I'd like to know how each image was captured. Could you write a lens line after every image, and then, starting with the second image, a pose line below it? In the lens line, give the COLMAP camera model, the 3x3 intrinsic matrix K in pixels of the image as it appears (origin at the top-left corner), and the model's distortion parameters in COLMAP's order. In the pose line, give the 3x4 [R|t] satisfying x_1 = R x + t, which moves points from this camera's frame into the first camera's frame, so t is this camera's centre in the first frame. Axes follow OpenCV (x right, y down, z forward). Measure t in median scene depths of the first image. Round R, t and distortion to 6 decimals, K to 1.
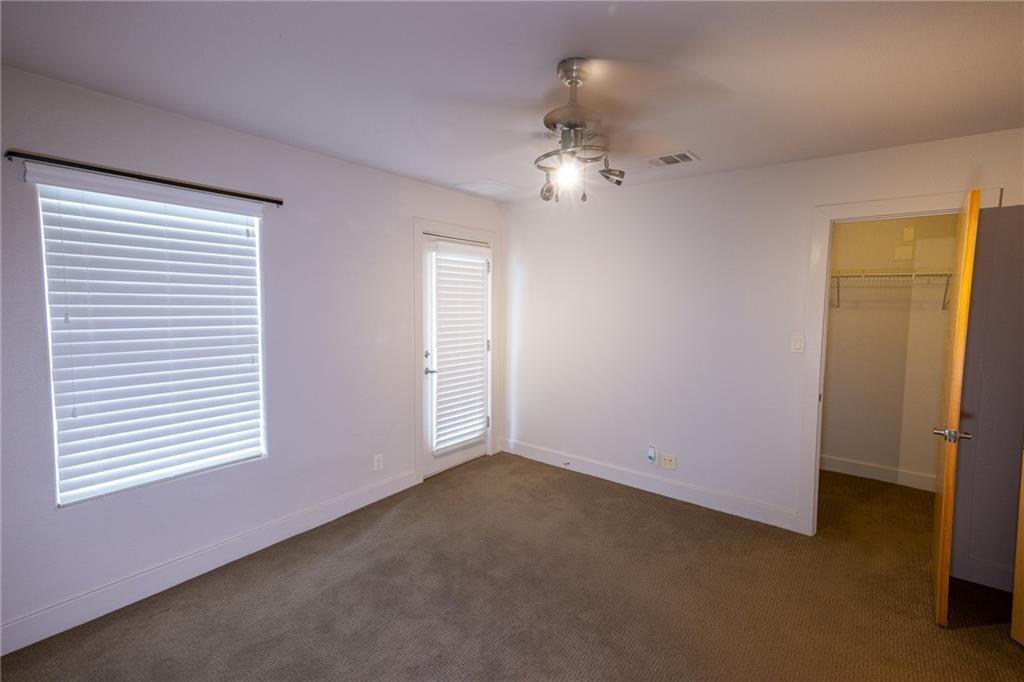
lens RADIAL K [[474.1, 0, 531.6], [0, 474.1, 337.7], [0, 0, 1]] dist [0.045193, -0.000105]
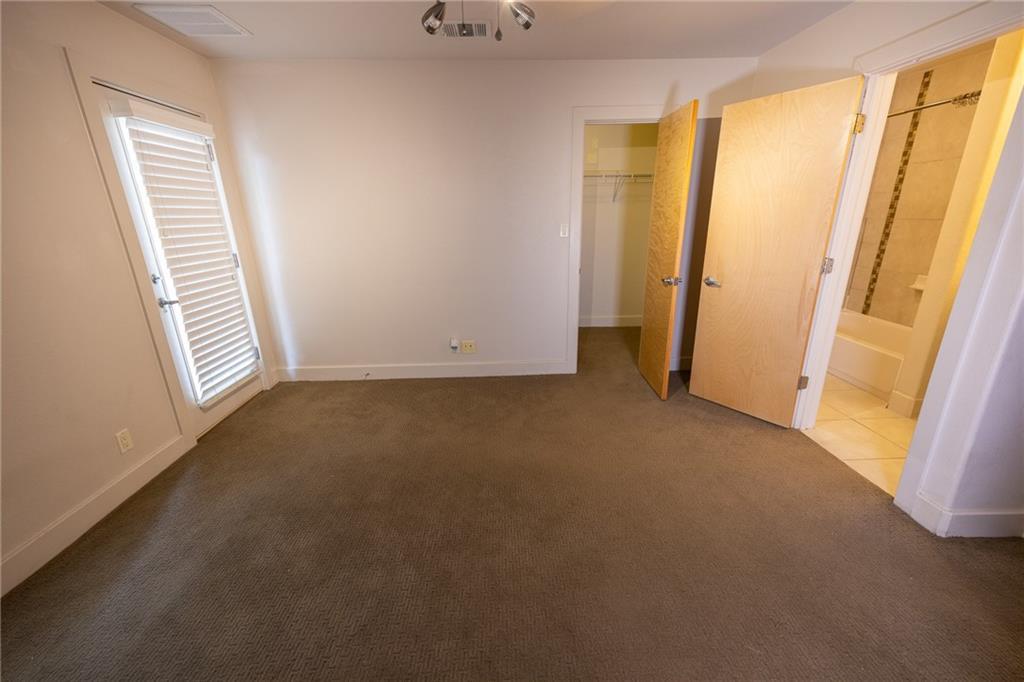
lens RADIAL K [[411.1, 0, 506.7], [0, 411.1, 341.8], [0, 0, 1]] dist [0.033601, -0.002875]
pose [[0.782328, -0.215372, 0.584447, -0.194714], [0.082067, 0.965779, 0.246042, 0.014409], [-0.617437, -0.144522, 0.773230, 0.183192]]
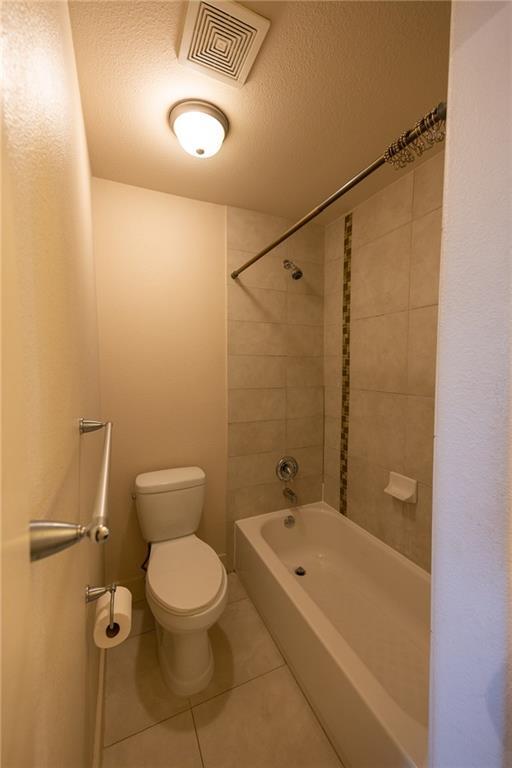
lens RADIAL K [[308.3, 0, 256.0], [0, 308.3, 384.0], [0, 0, 1]] dist [0.033601, -0.002875]
pose [[0.479738, -0.070505, 0.874574, 0.586981], [0.077646, 0.996267, 0.037723, 0.012624], [-0.873969, 0.049810, 0.483422, 0.308289]]
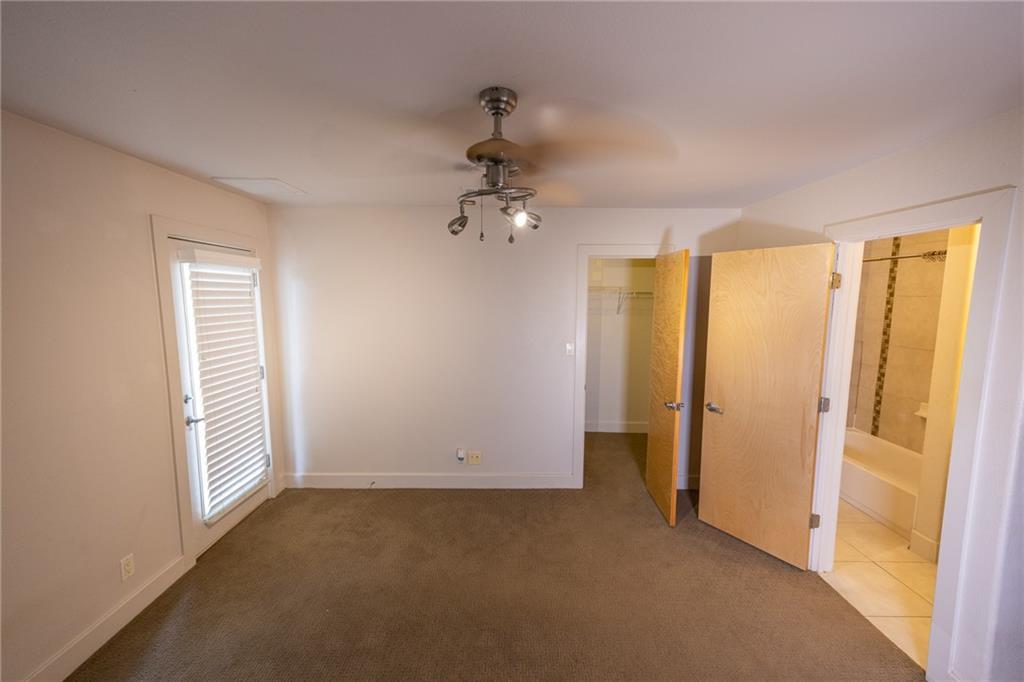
lens RADIAL K [[411.1, 0, 506.7], [0, 411.1, 341.8], [0, 0, 1]] dist [0.033601, -0.002875]
pose [[0.800567, -0.082572, 0.593527, -0.198898], [0.055588, 0.996423, 0.063643, -0.069221], [-0.596659, -0.017958, 0.802294, 0.162271]]
